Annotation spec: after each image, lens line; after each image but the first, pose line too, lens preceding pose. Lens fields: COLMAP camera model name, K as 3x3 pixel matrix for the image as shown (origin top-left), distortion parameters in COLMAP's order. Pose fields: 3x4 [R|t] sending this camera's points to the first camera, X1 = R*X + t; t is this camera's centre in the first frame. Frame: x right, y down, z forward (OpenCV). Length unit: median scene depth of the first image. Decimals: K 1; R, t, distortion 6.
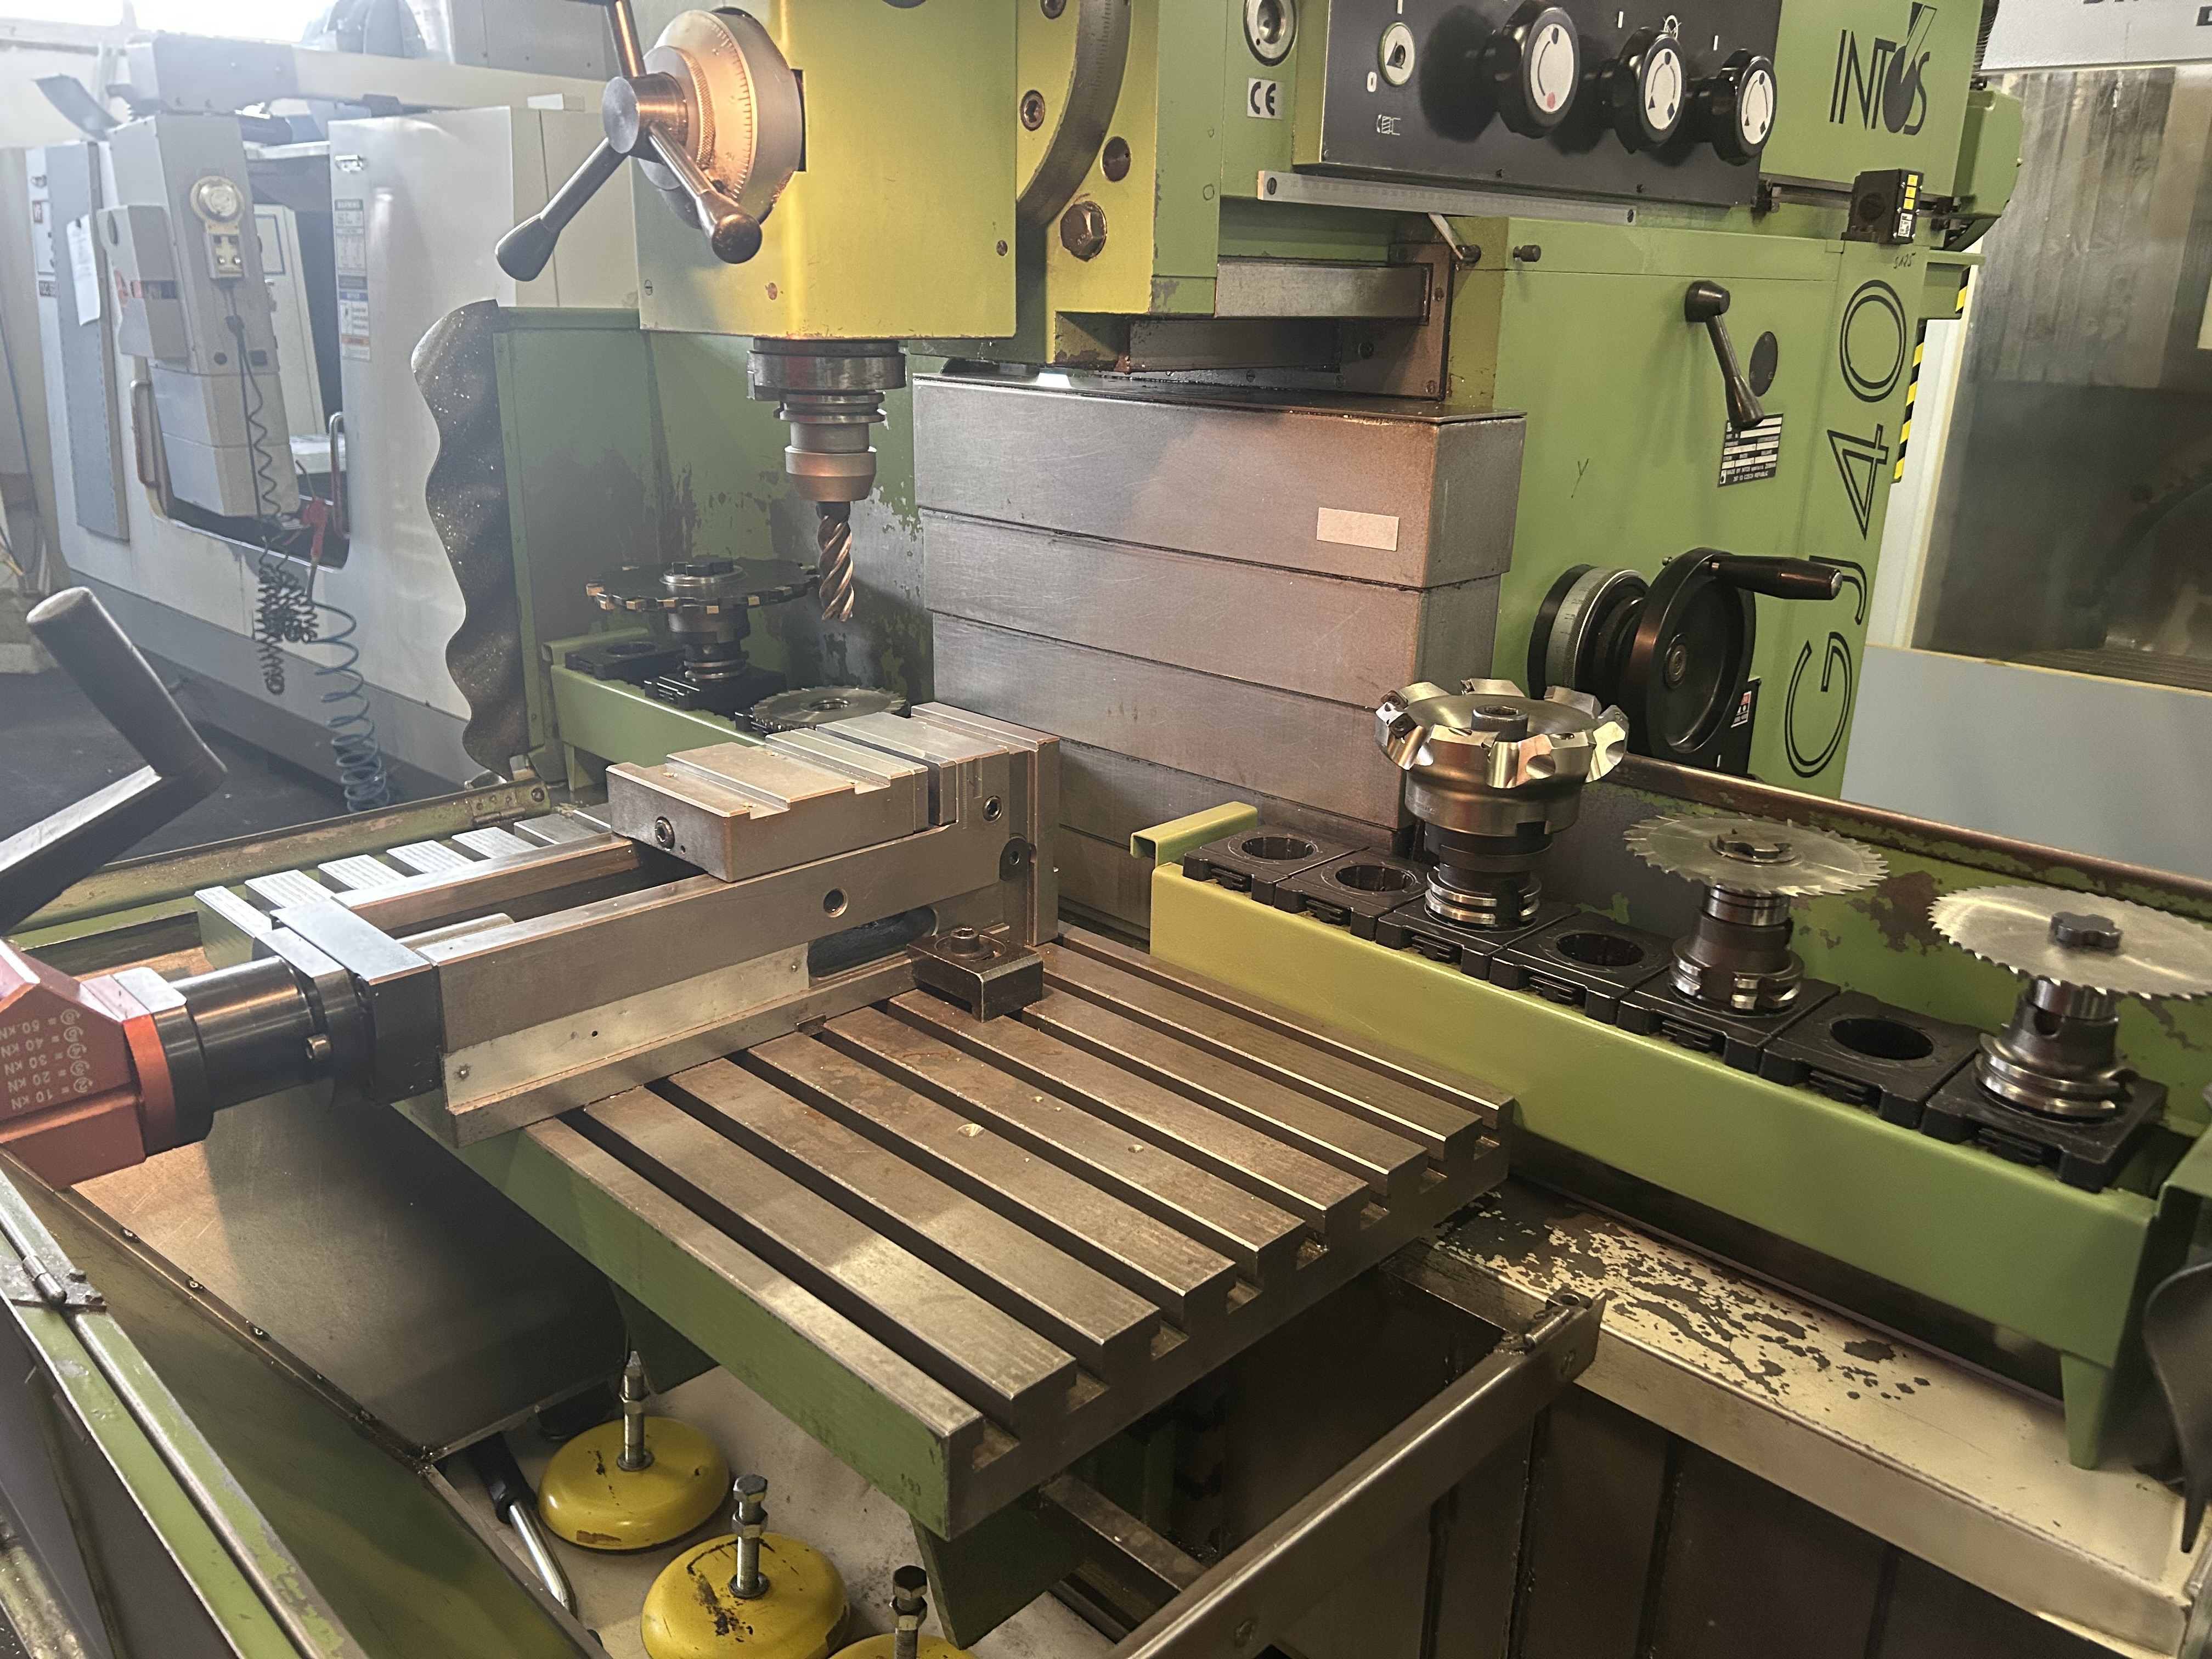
lens RADIAL K [[1681.6, 0, 1117.2], [0, 1681.6, 821.9], [0, 0, 1]] dist [0.051467, -0.055828]
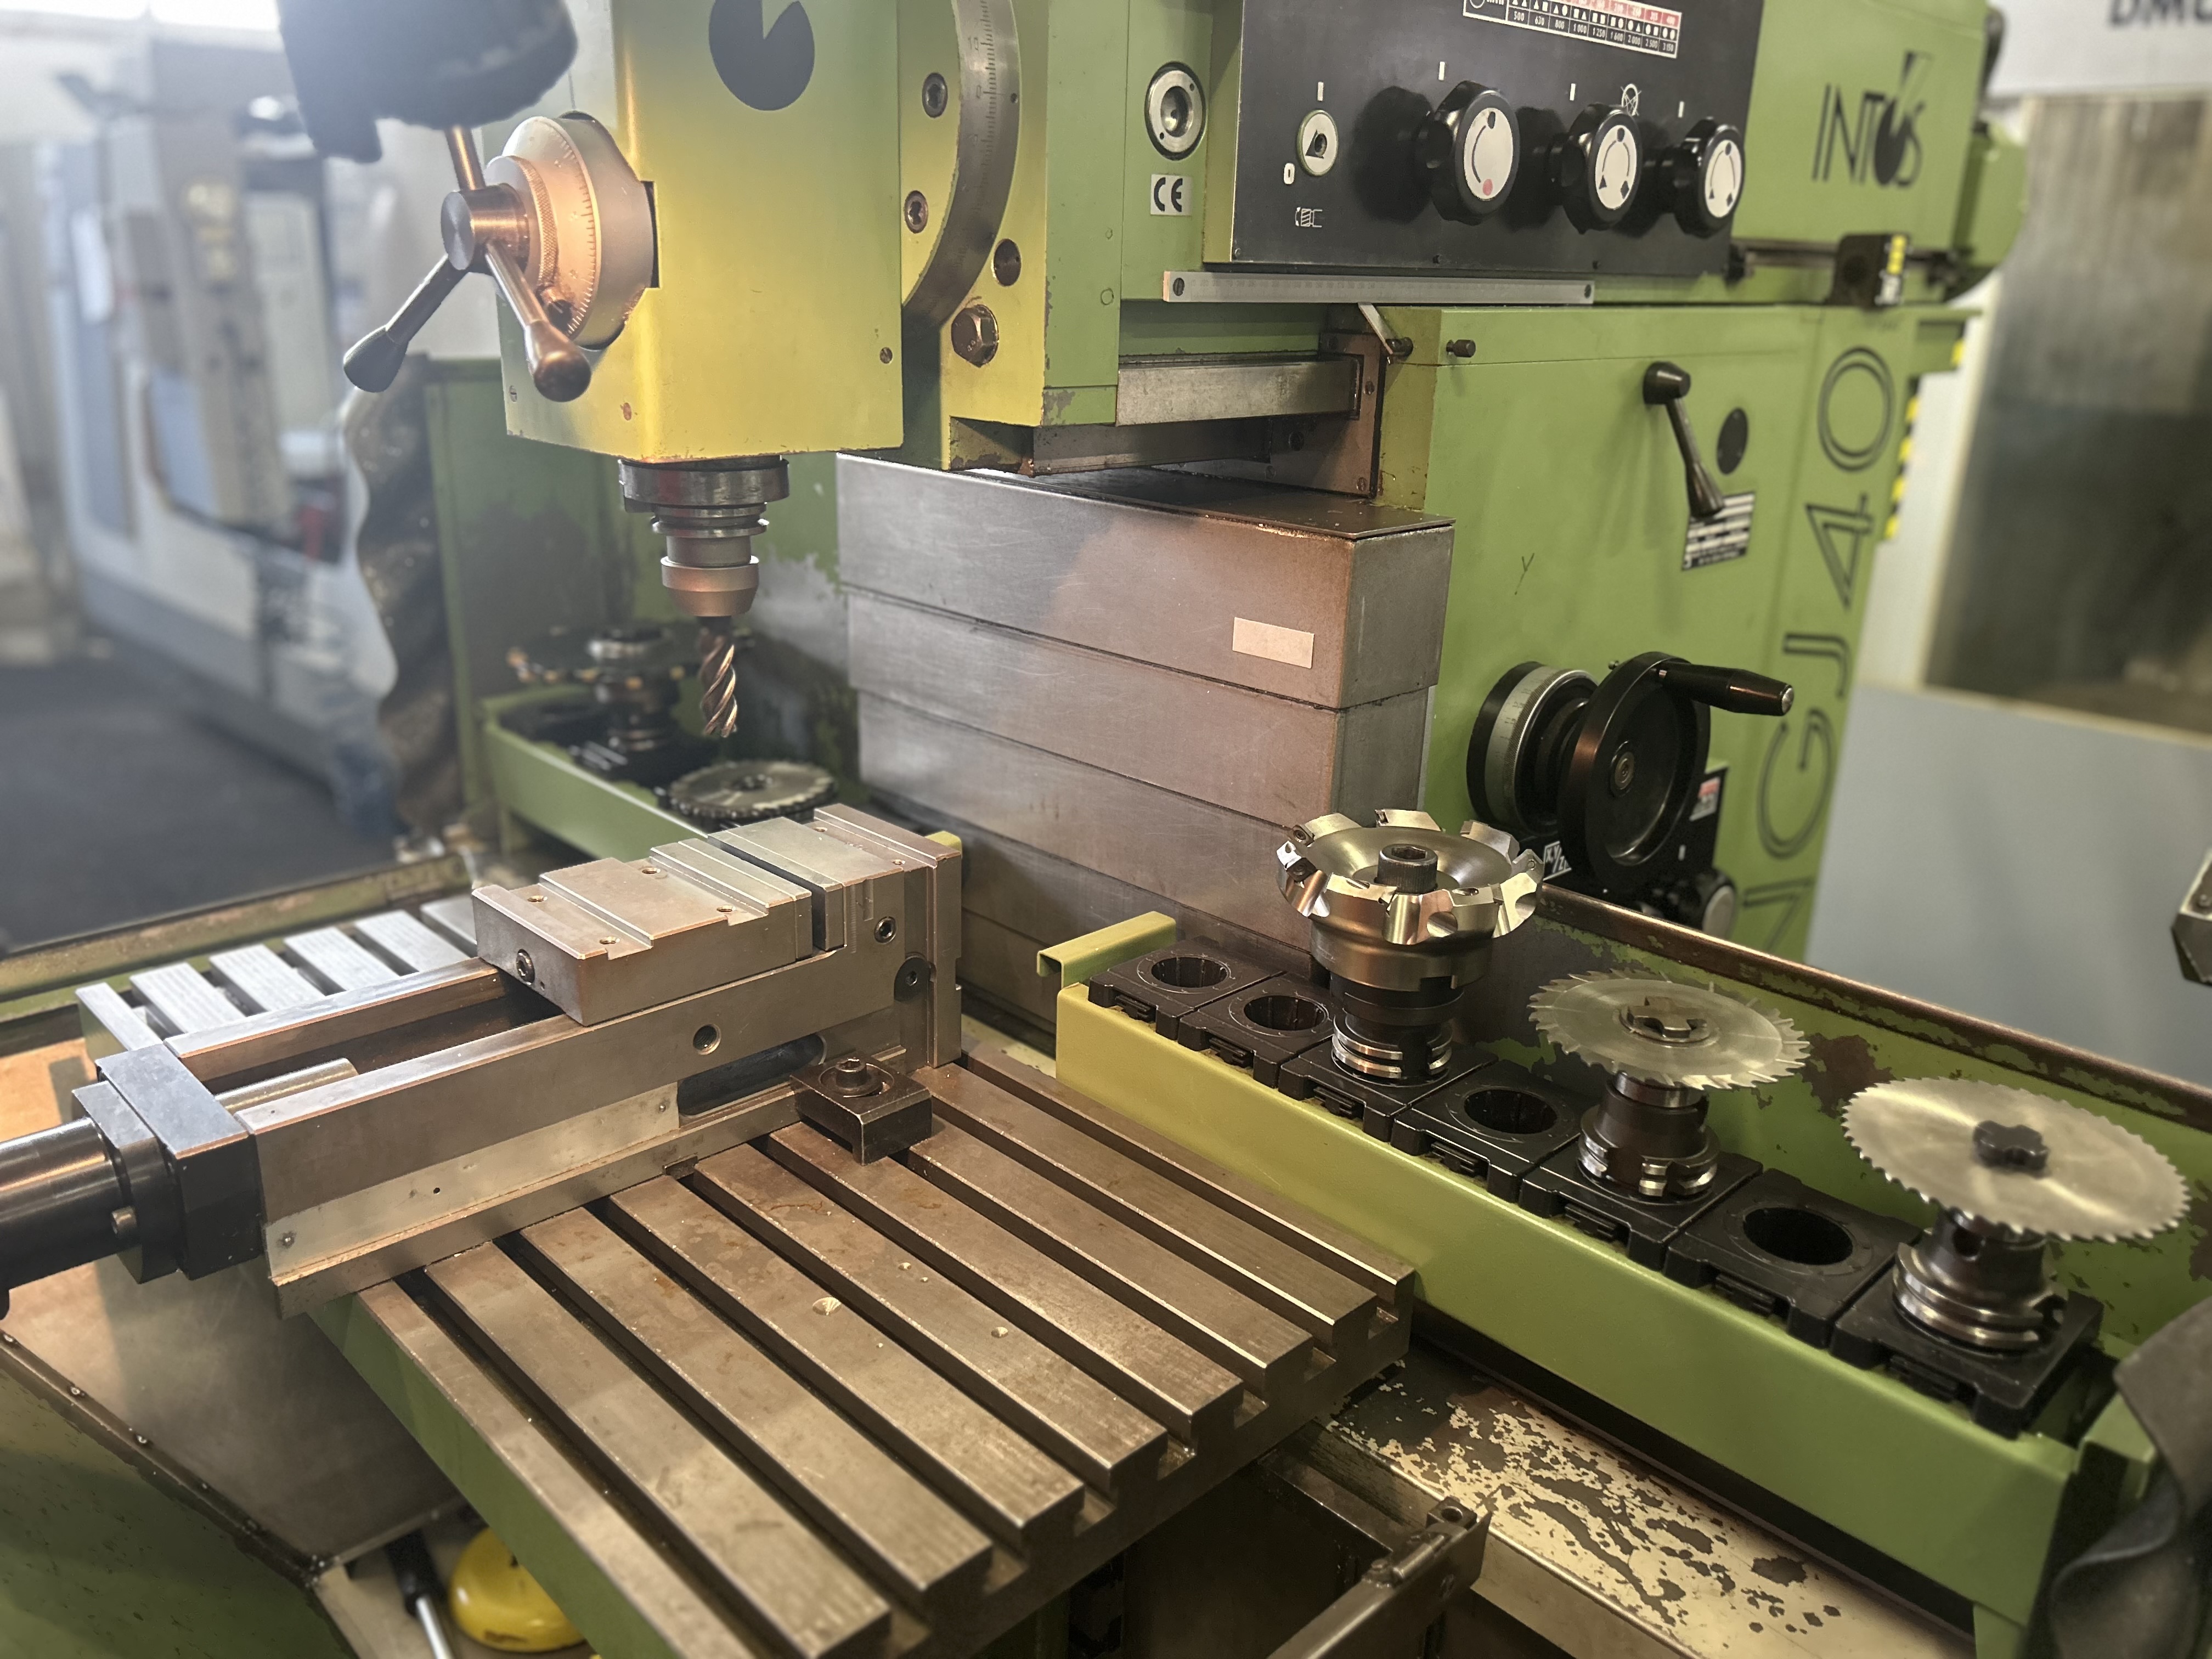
lens RADIAL K [[1681.6, 0, 1109.1], [0, 1681.6, 819.8], [0, 0, 1]] dist [0.051467, -0.055828]
pose [[0.999672, 0.013877, -0.021534, 0.075054], [-0.013655, 0.999852, 0.010435, -0.085745], [0.021675, -0.010138, 0.999714, 0.054597]]
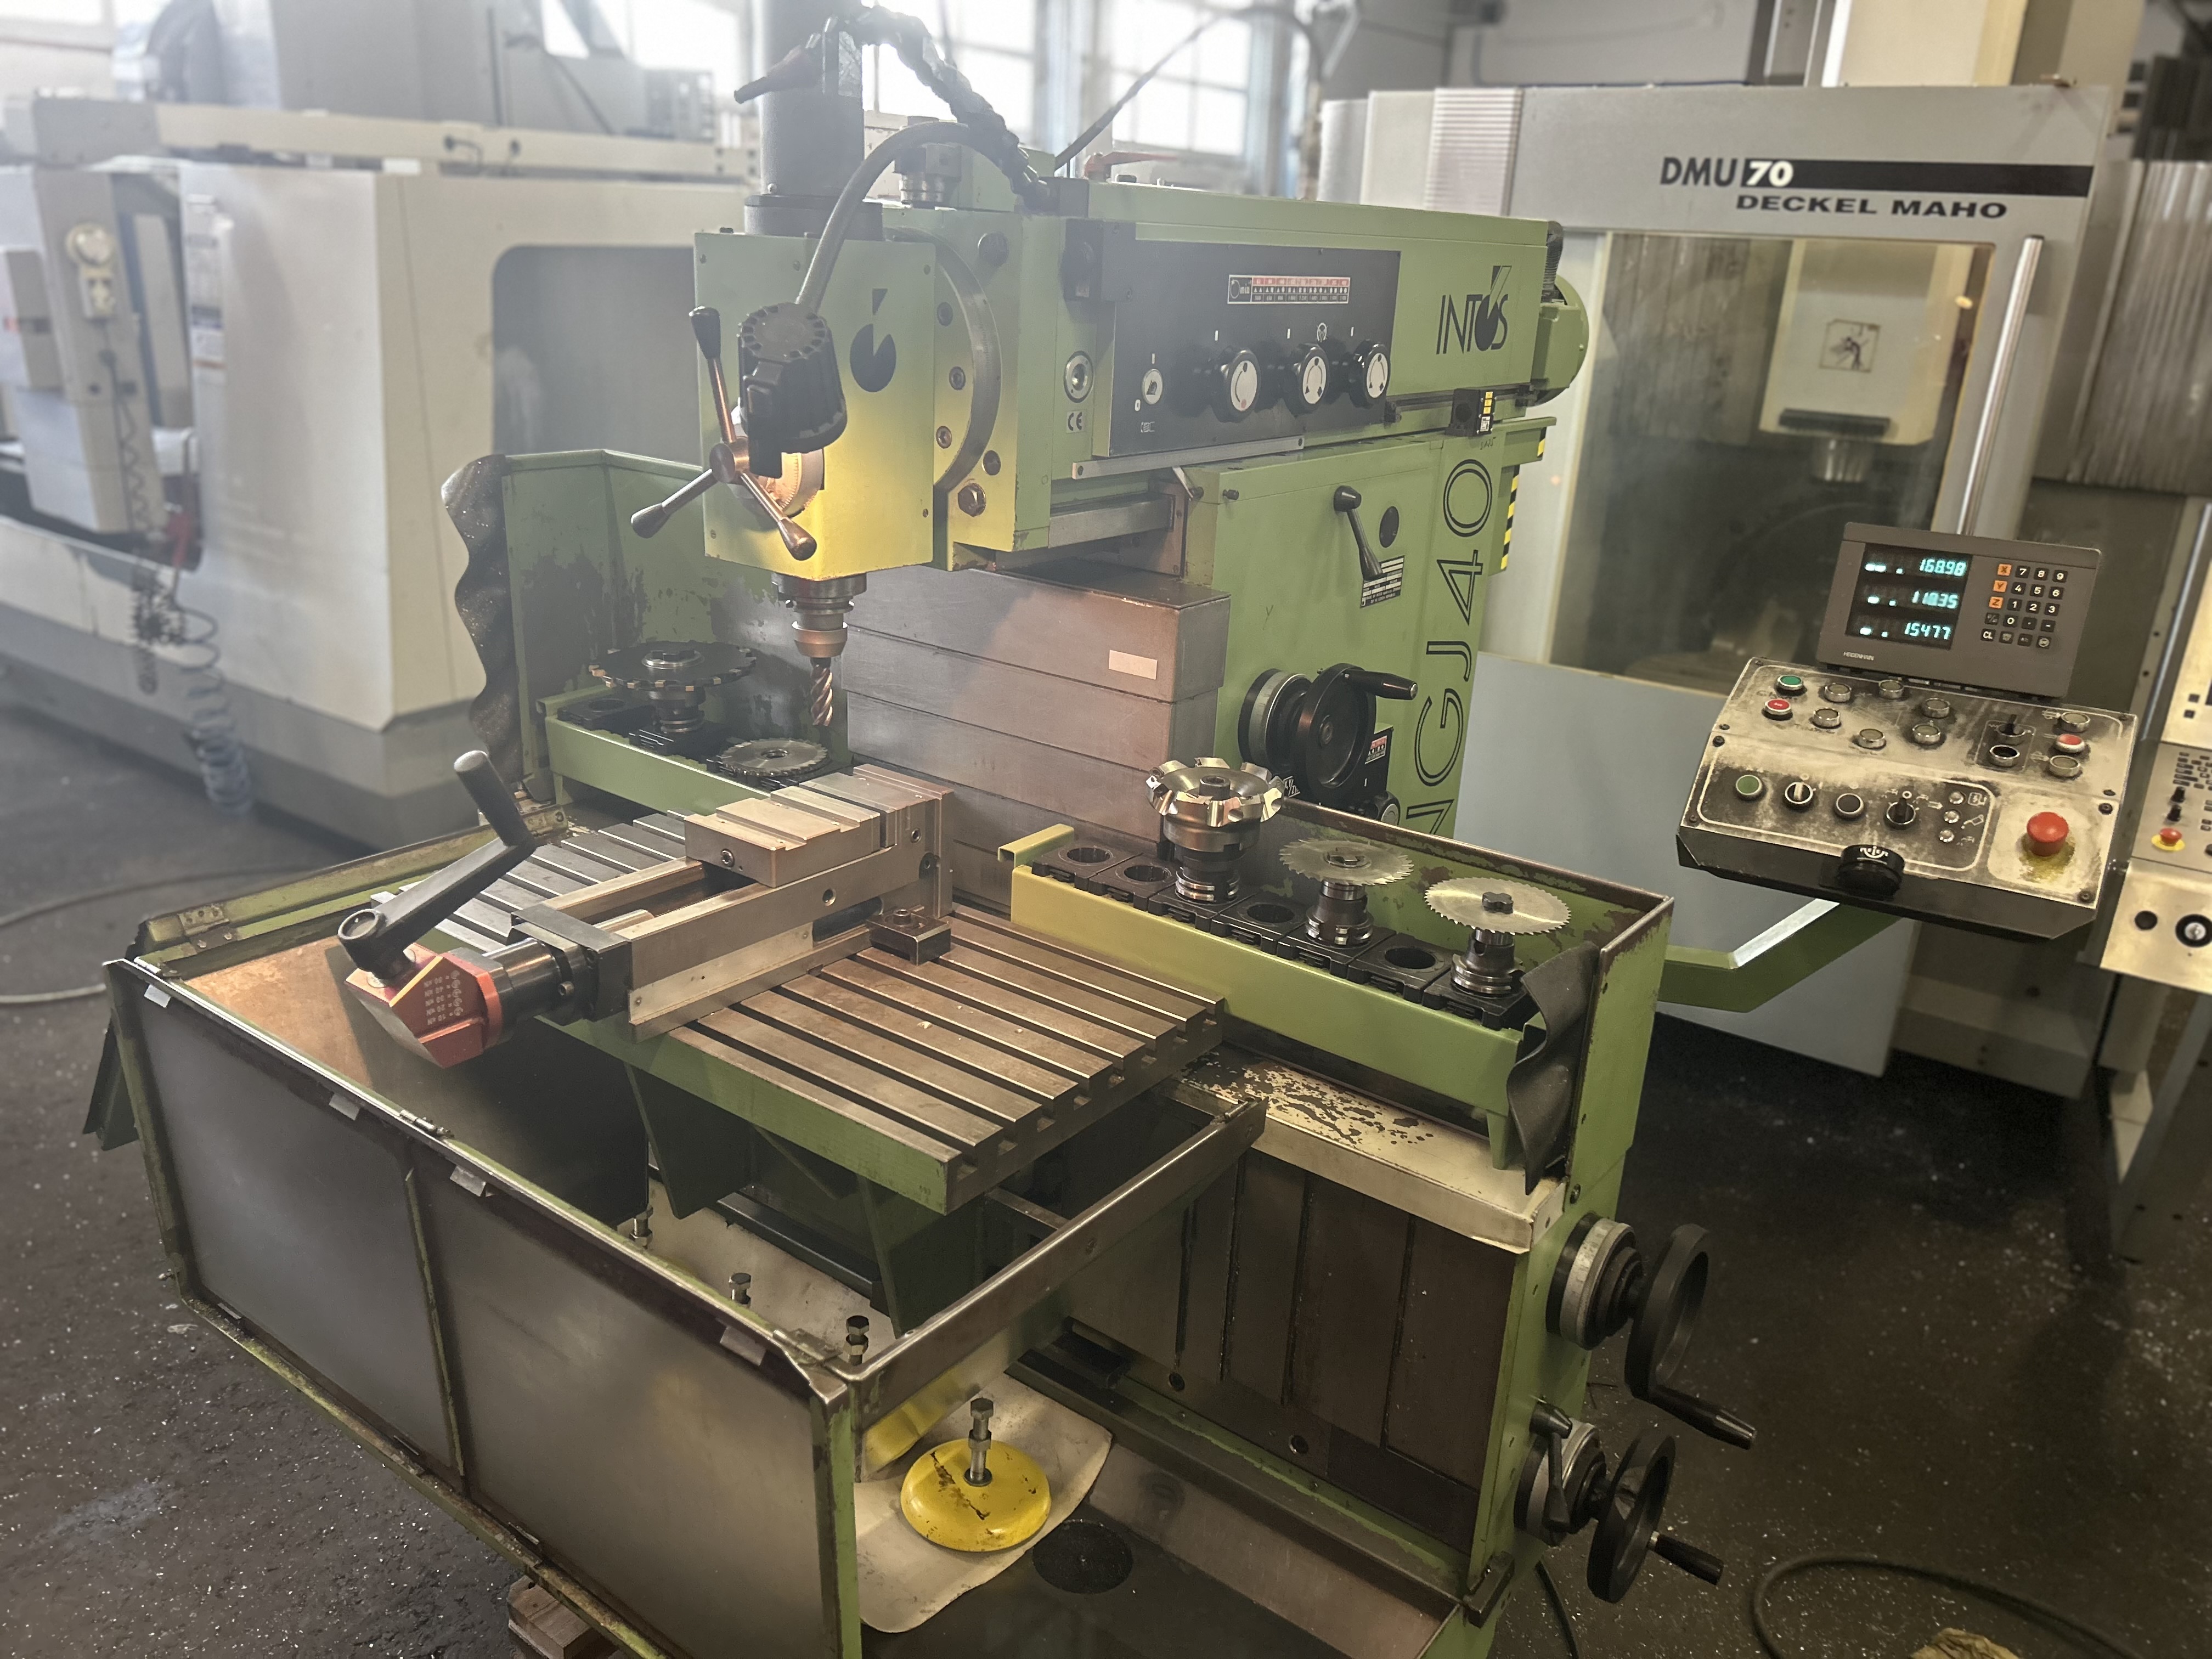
lens RADIAL K [[1681.6, 0, 1115.7], [0, 1681.6, 837.6], [0, 0, 1]] dist [0.051467, -0.055828]
pose [[0.990622, -0.019226, 0.135272, -0.106489], [0.013721, 0.999044, 0.041506, -0.074356], [-0.135941, -0.039261, 0.989939, -0.675746]]
